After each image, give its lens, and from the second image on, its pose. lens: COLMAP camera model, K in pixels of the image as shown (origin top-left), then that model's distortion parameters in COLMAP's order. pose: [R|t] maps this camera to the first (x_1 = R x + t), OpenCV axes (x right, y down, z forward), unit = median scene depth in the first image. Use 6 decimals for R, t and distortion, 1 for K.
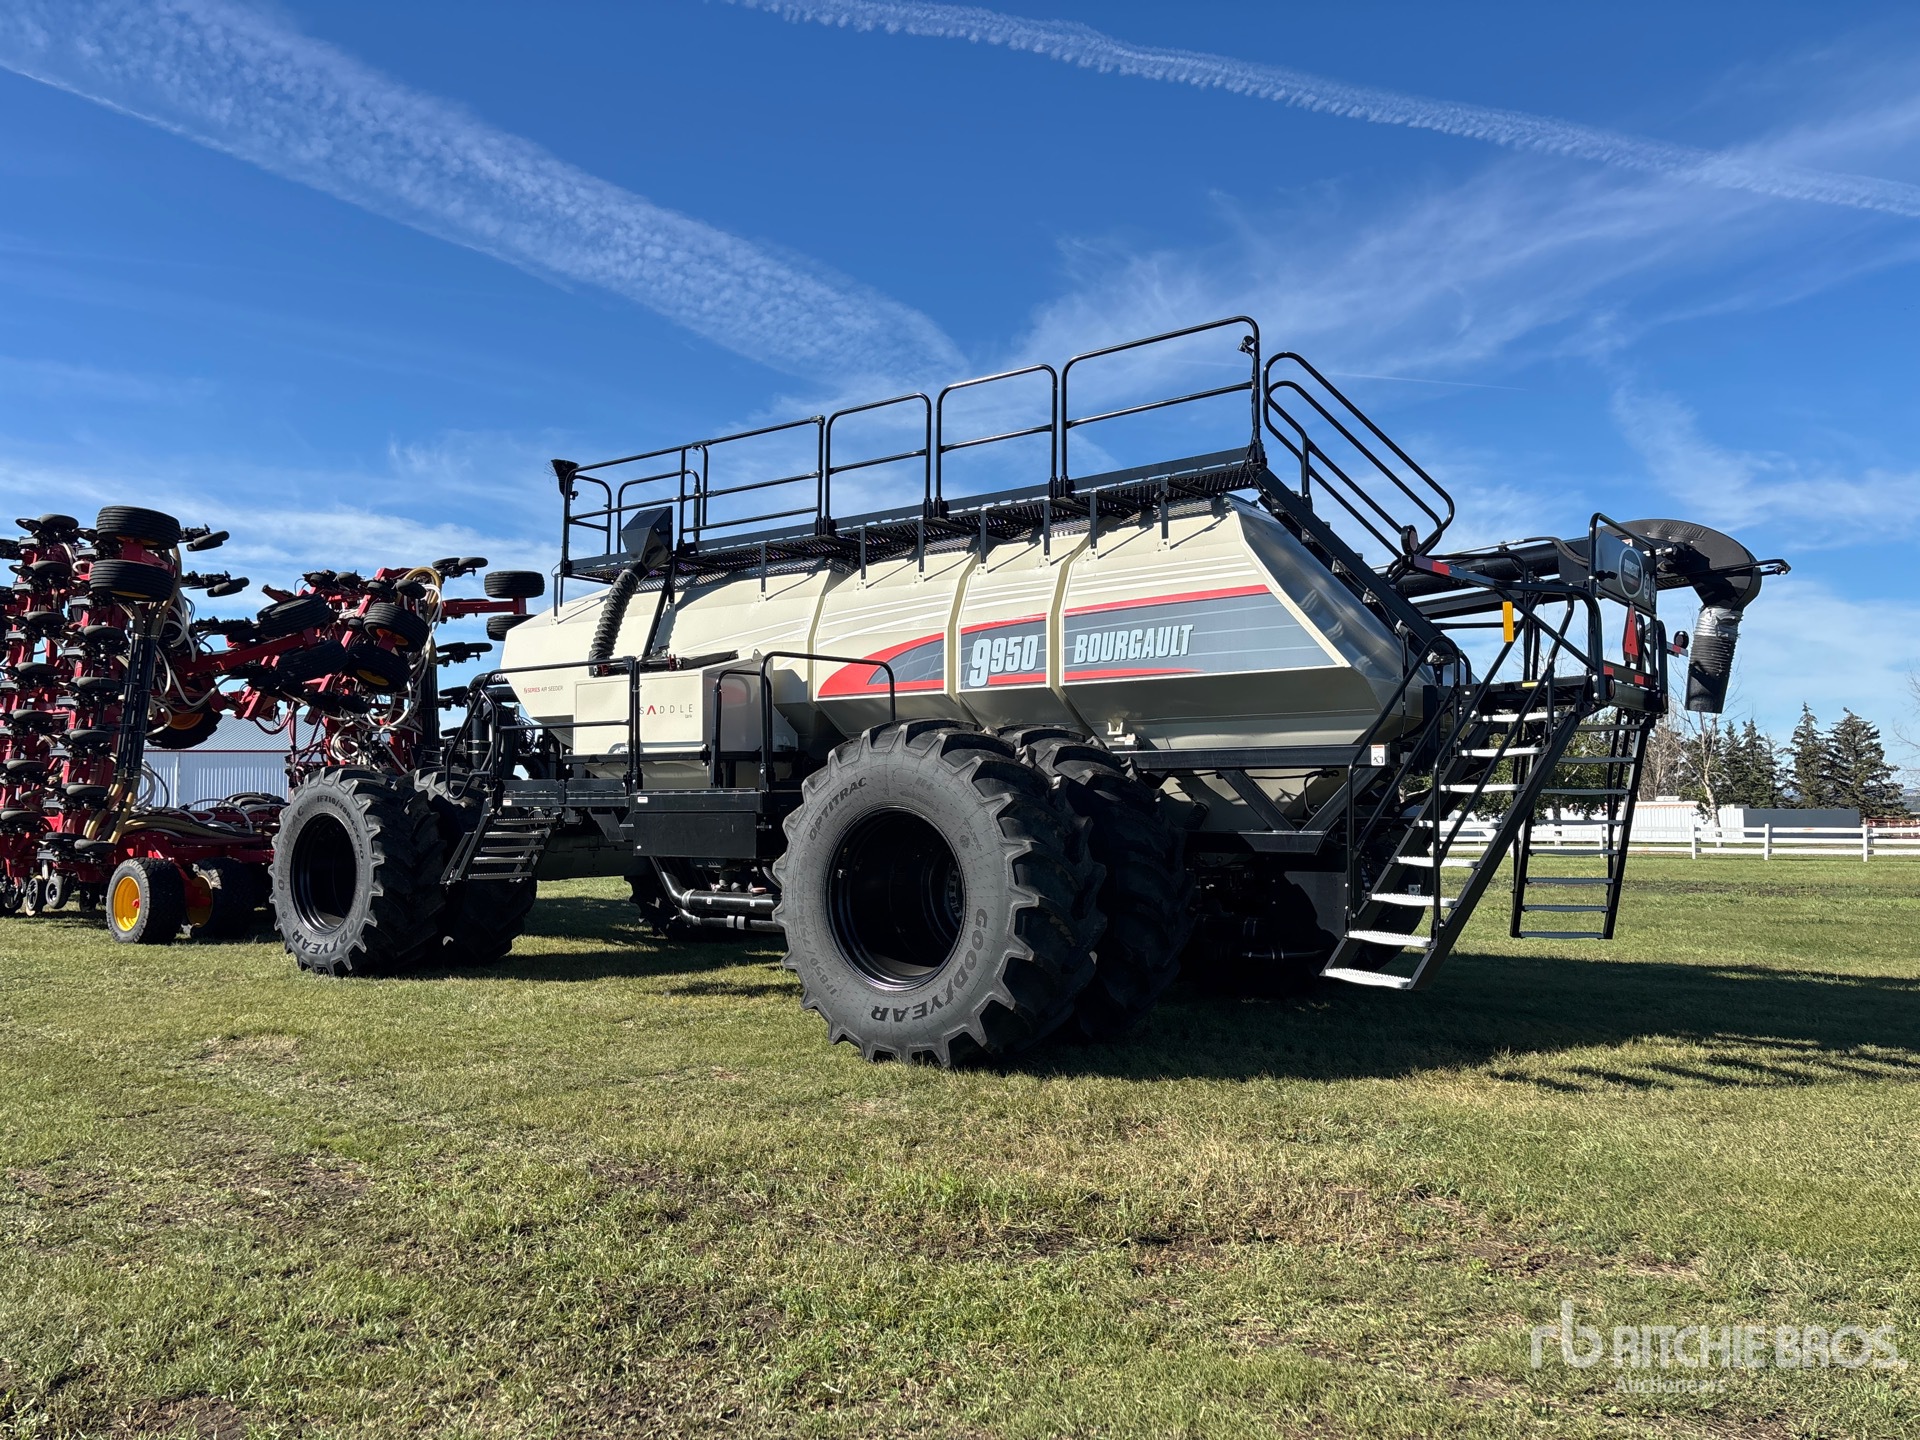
lens RADIAL K [[1499.6, 0, 960.0], [0, 1499.6, 720.0], [0, 0, 1]] dist [0.076010, -0.100865]
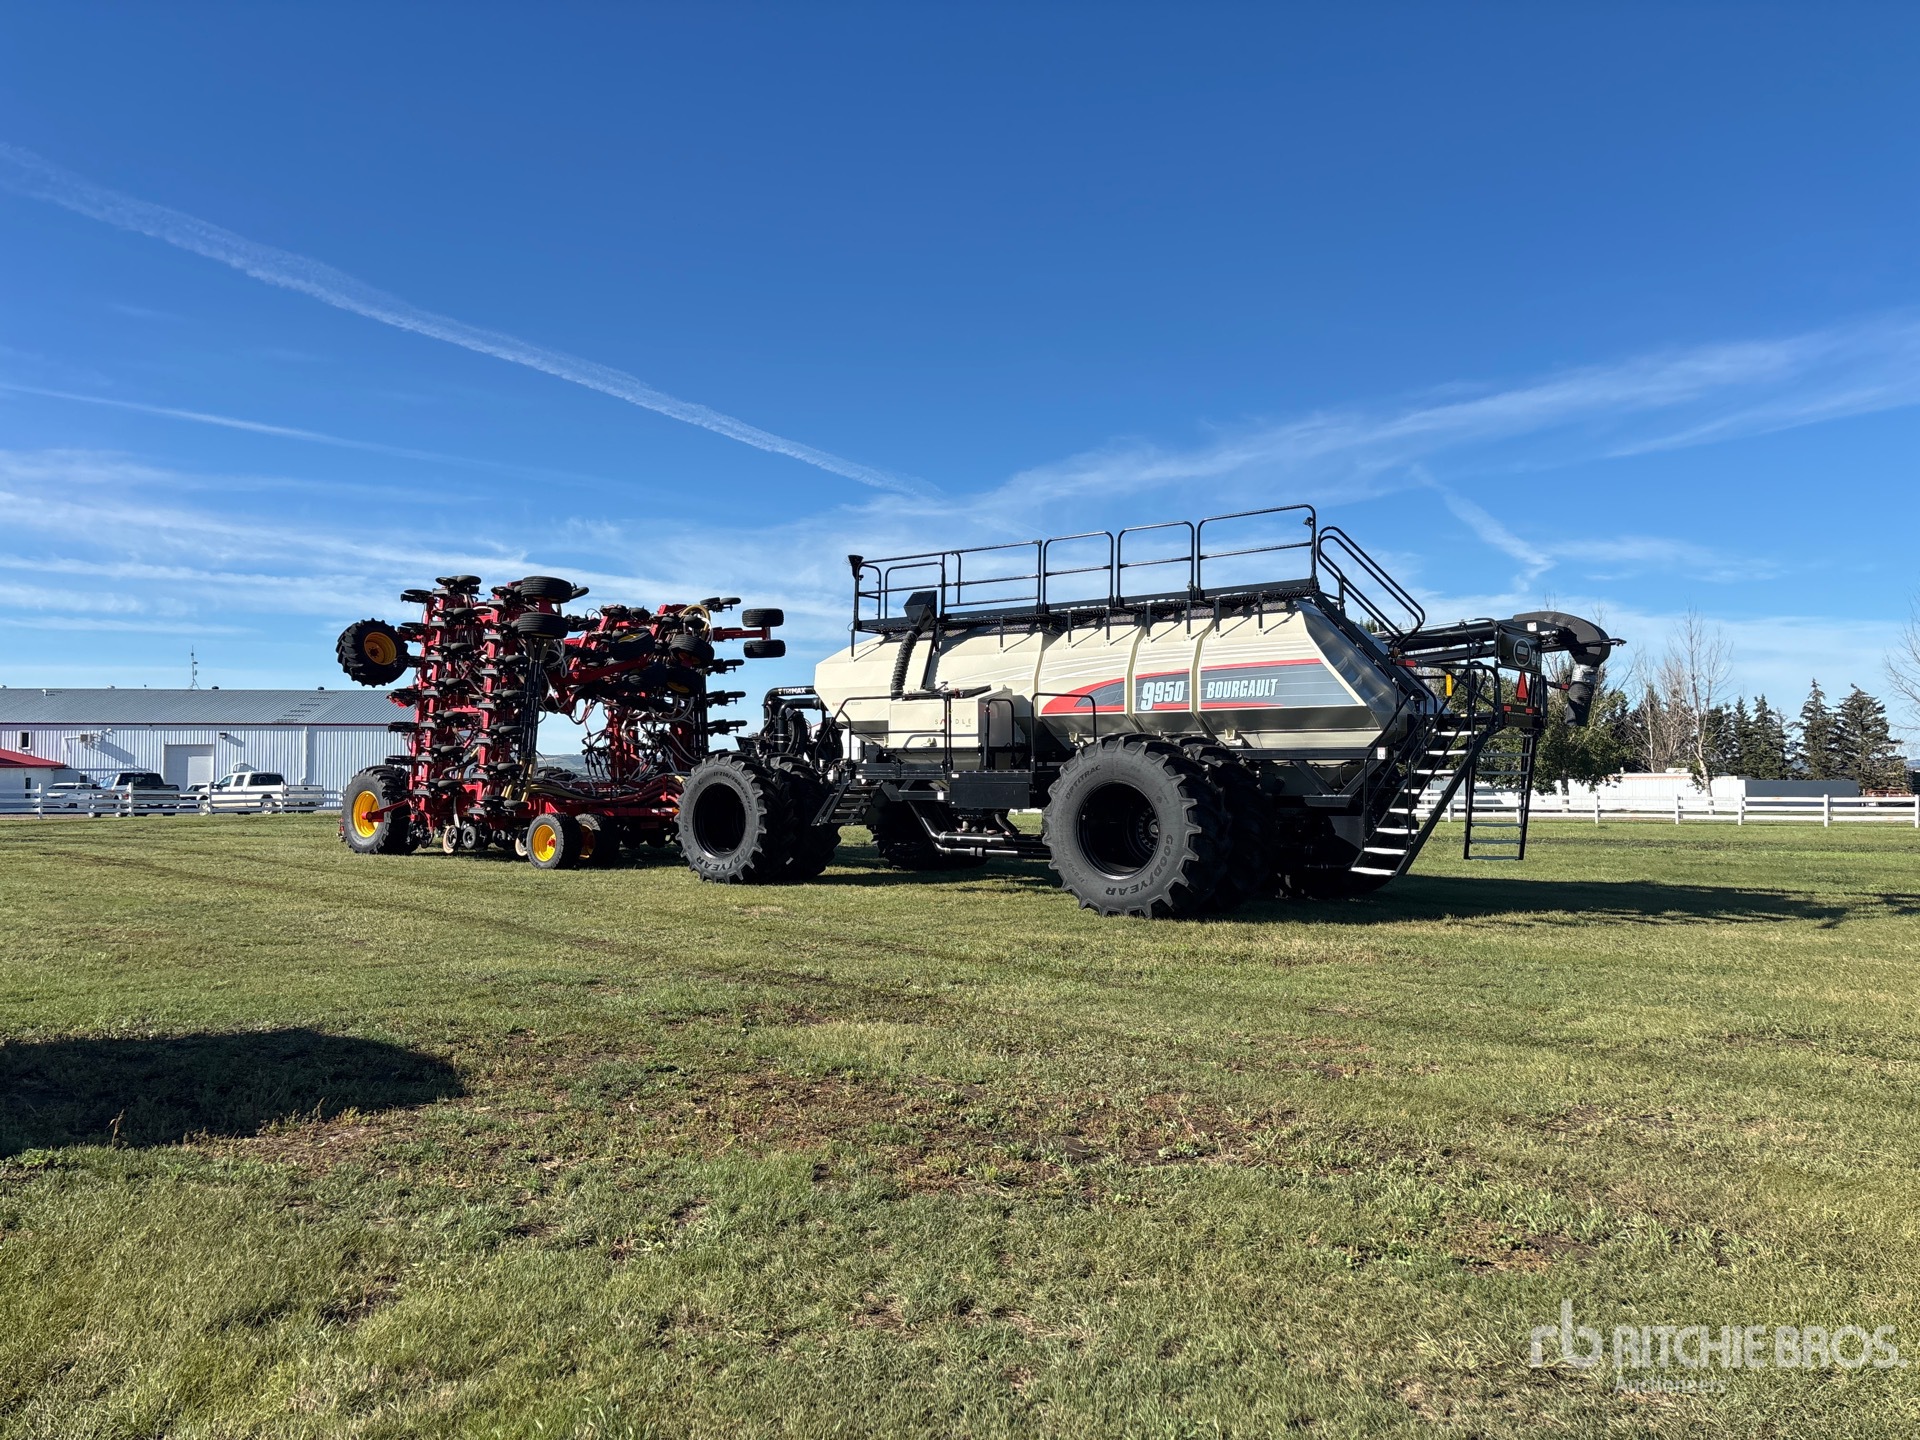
lens RADIAL K [[1490.6, 0, 960.0], [0, 1490.6, 720.0], [0, 0, 1]] dist [0.095273, -0.098088]
pose [[0.999855, 0.001073, -0.016985, -0.147928], [-0.000731, 0.999797, 0.020135, -0.038942], [0.017003, -0.020119, 0.999653, -0.604570]]
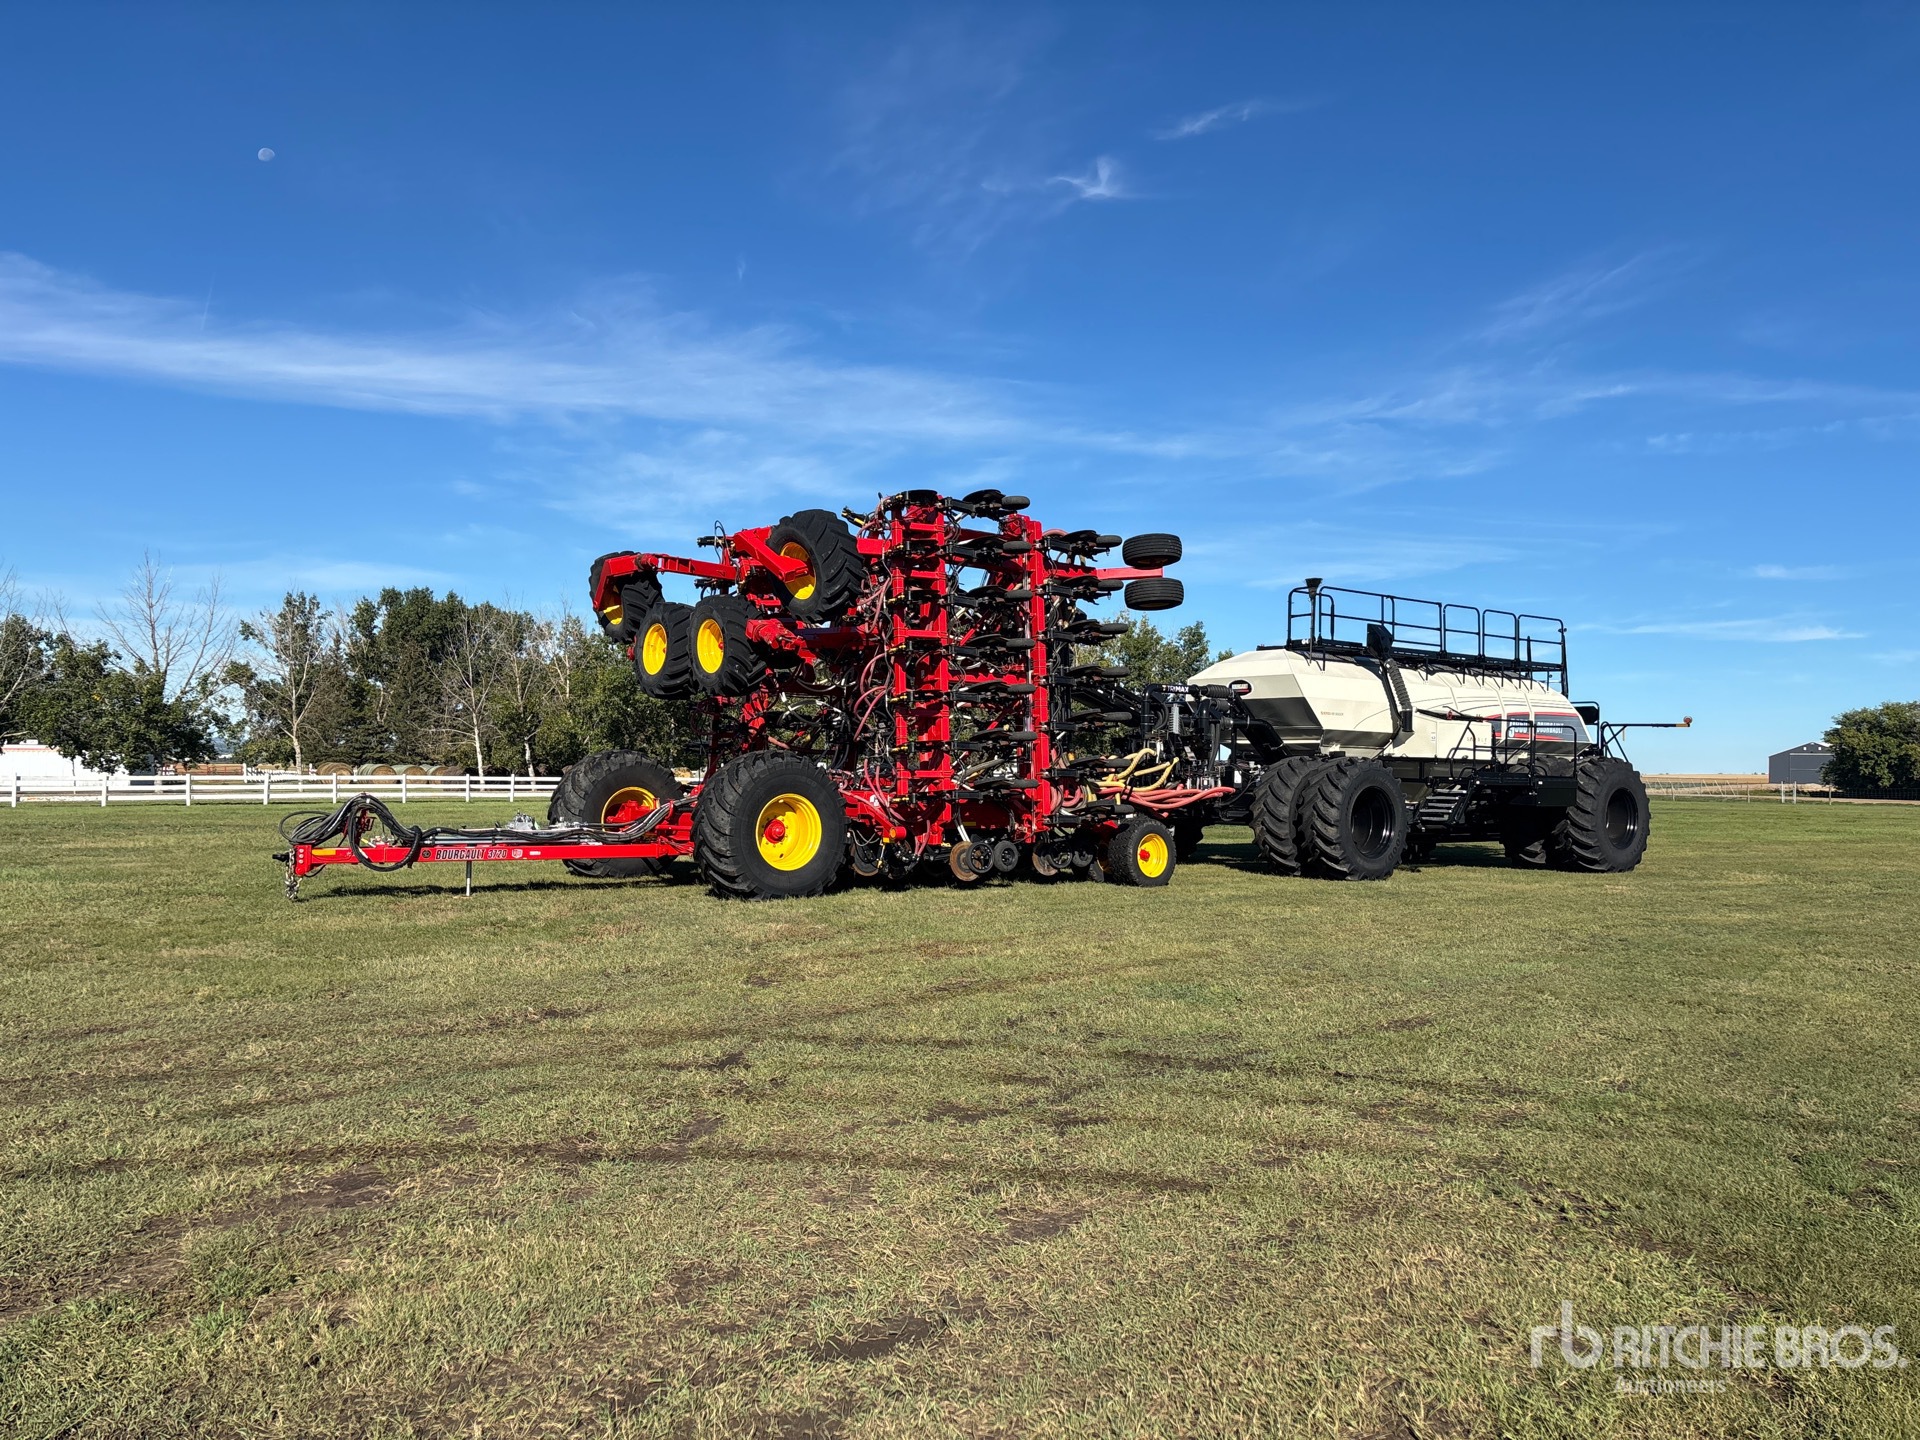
lens RADIAL K [[1490.6, 0, 960.0], [0, 1490.6, 720.0], [0, 0, 1]] dist [0.095273, -0.098088]
pose [[0.178323, 0.028702, 0.983553, -2.320548], [-0.067270, 0.997591, -0.016916, 0.051528], [-0.981670, -0.063147, 0.179824, 1.254306]]
